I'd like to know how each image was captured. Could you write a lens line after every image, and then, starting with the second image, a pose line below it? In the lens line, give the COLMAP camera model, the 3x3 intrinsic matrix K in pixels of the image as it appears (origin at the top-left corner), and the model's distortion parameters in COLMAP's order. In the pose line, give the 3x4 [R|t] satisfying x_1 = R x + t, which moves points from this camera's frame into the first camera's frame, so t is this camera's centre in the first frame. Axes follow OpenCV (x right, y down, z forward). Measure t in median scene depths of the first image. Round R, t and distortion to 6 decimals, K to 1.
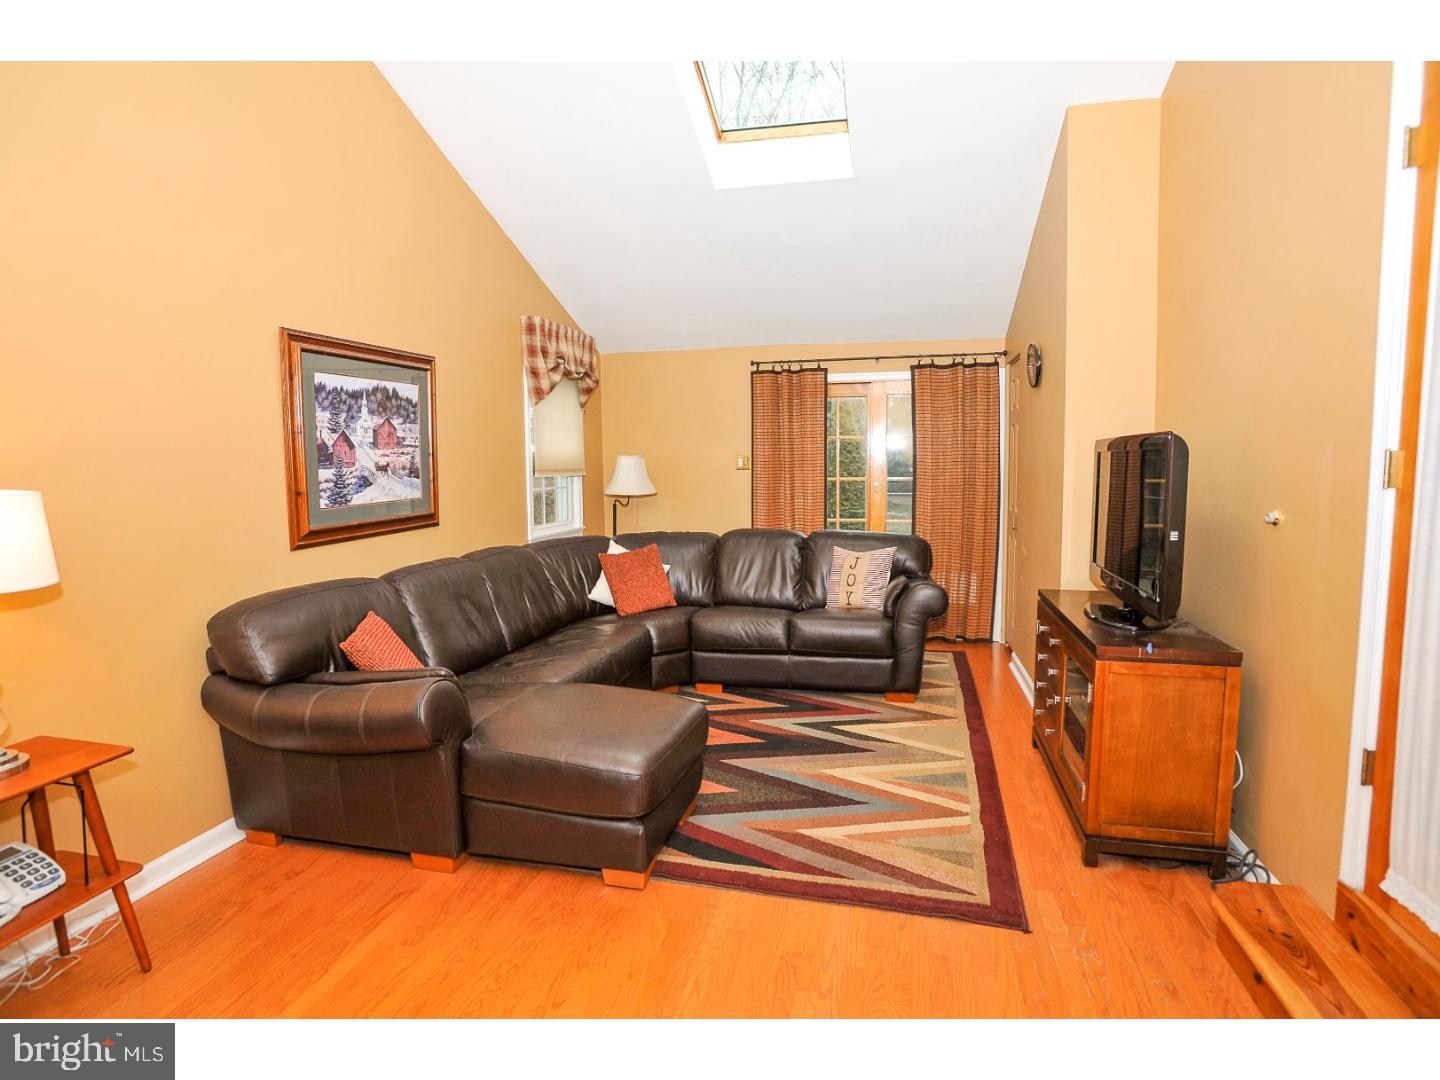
lens RADIAL K [[740.4, 0, 719.0], [0, 740.4, 522.2], [0, 0, 1]] dist [-0.047574, 0.000275]
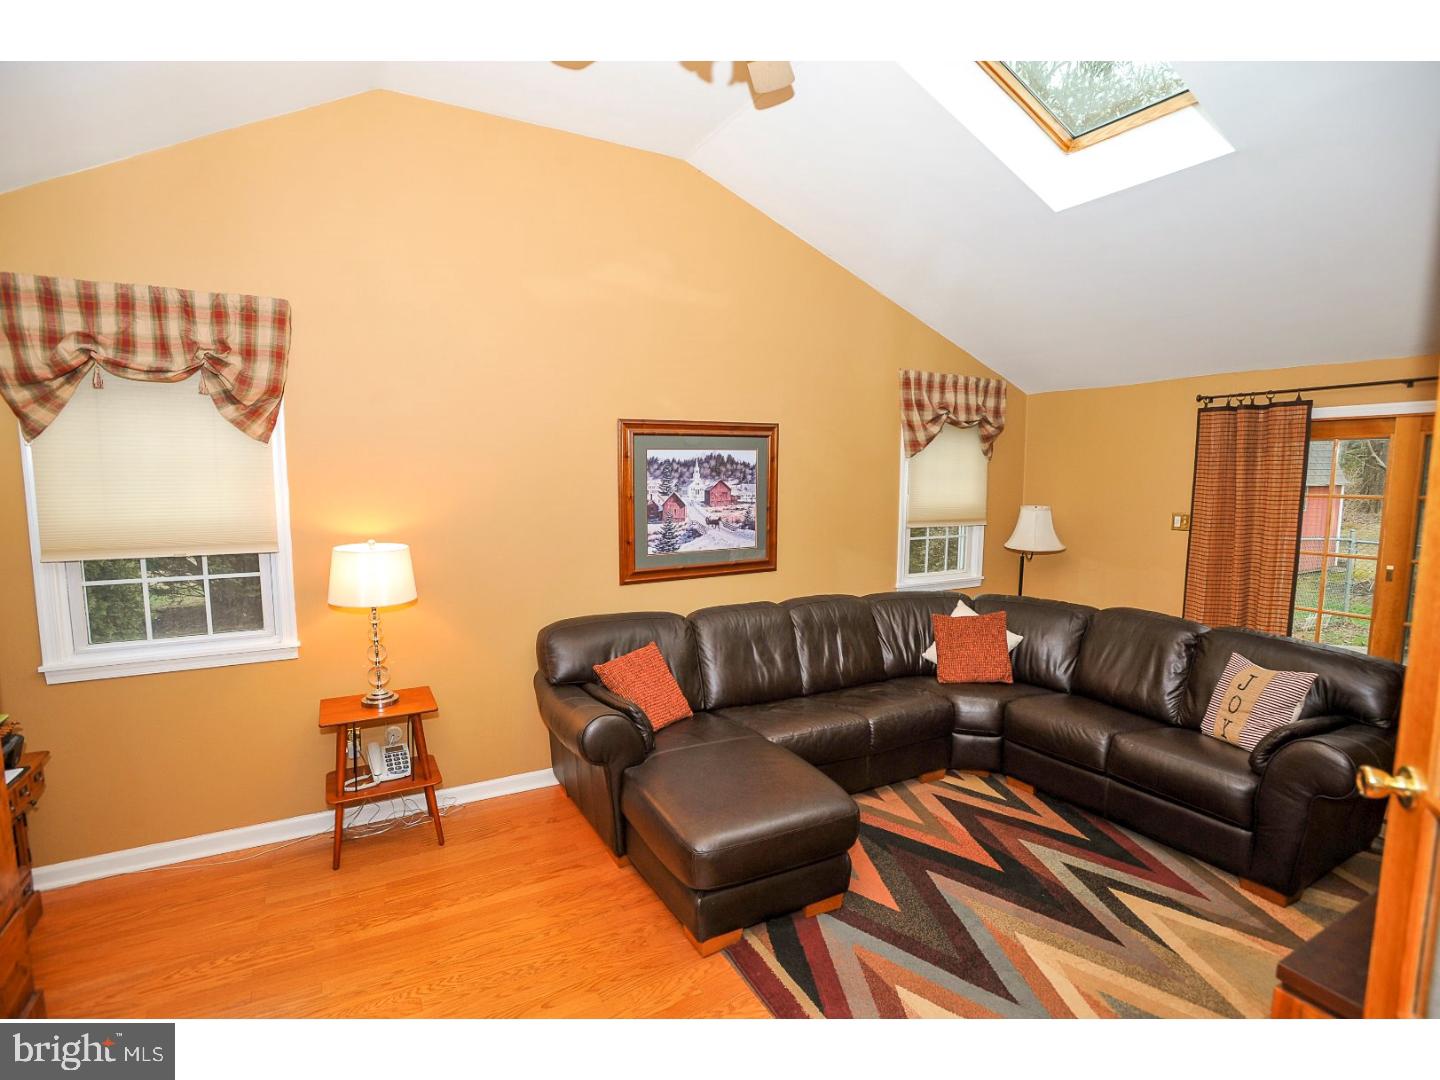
lens RADIAL K [[692.6, 0, 715.4], [0, 692.6, 541.9], [0, 0, 1]] dist [-0.069958, 0.032642]
pose [[0.682226, 0.086255, -0.726036, 0.361500], [-0.073911, 0.996066, 0.048884, -0.093202], [0.727396, 0.020312, 0.685917, 0.207630]]
